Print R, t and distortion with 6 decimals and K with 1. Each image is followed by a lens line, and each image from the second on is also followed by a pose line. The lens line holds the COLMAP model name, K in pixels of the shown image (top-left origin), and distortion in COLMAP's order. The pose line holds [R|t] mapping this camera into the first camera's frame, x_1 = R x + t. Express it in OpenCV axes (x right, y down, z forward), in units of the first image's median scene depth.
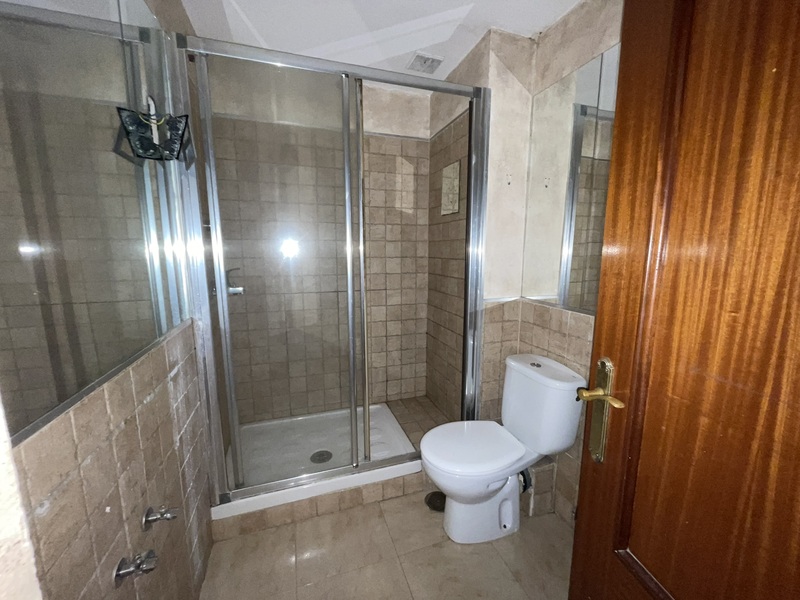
lens RADIAL K [[322.0, 0, 400.7], [0, 322.0, 298.9], [0, 0, 1]] dist [-0.000753, -0.001265]
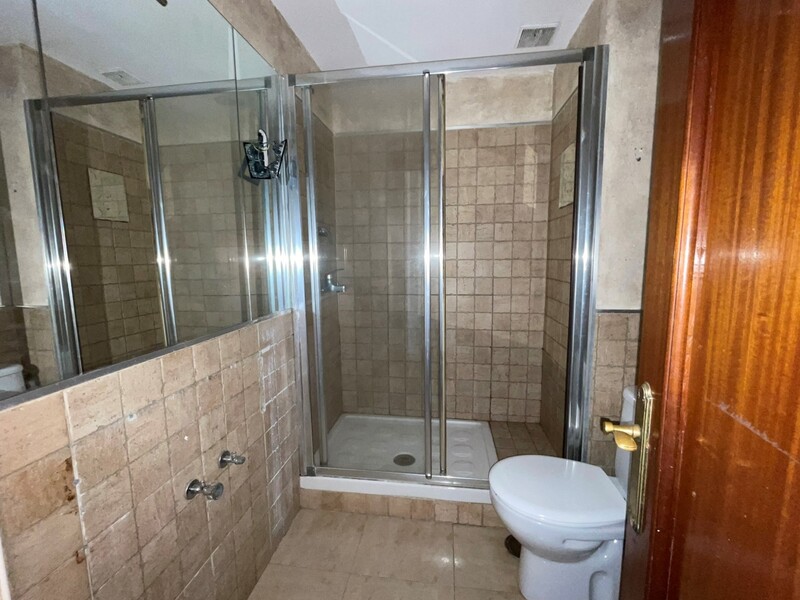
lens RADIAL K [[345.0, 0, 400.0], [0, 345.0, 299.0], [0, 0, 1]] dist [-0.000532, 0.000515]
pose [[0.895334, 0.042825, -0.443332, 0.214165], [-0.056220, 0.998272, -0.017107, 0.018524], [0.441834, 0.040241, 0.896194, 0.029766]]
